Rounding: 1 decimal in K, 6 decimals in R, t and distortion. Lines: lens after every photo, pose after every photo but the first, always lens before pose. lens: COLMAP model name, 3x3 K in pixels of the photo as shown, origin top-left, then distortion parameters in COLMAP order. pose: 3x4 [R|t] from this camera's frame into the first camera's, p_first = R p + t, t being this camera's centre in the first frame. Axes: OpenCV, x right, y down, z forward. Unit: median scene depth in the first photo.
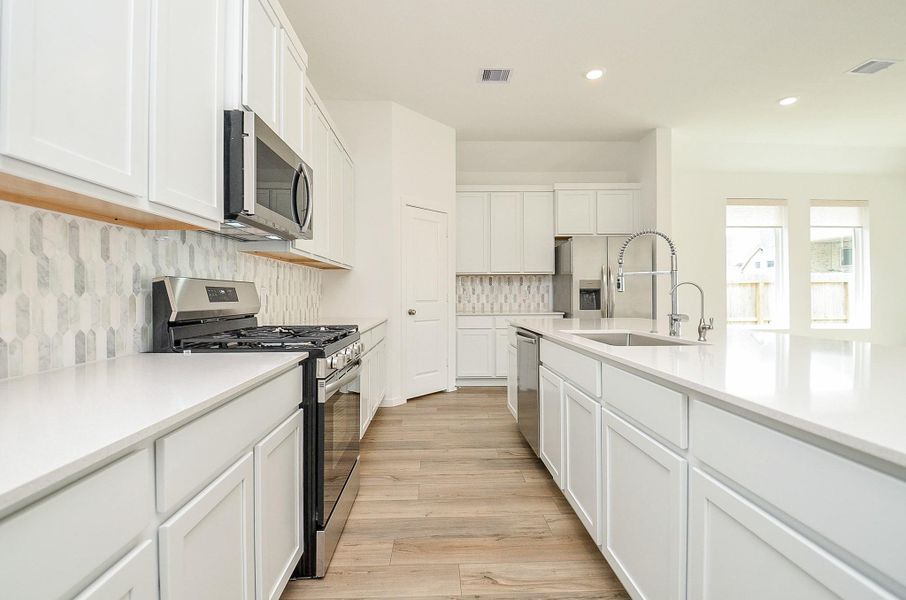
lens RADIAL K [[409.9, 0, 448.6], [0, 409.9, 297.7], [0, 0, 1]] dist [0.003530, -0.007487]
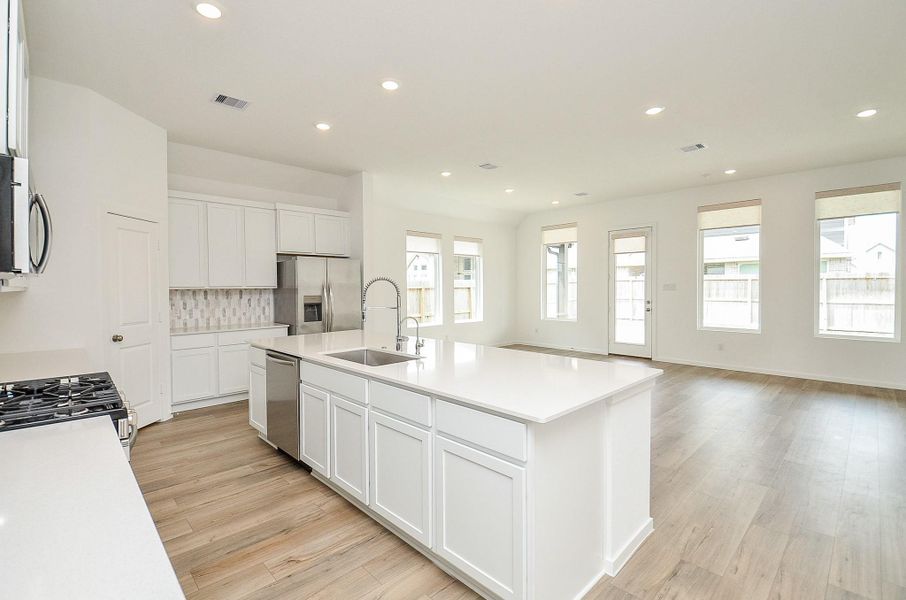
lens RADIAL K [[409.9, 0, 450.6], [0, 409.9, 296.3], [0, 0, 1]] dist [0.003530, -0.007487]
pose [[0.742270, -0.012489, 0.669985, -0.130926], [0.006411, 0.999913, 0.011536, -0.052036], [-0.670070, -0.004267, 0.742285, -0.094684]]
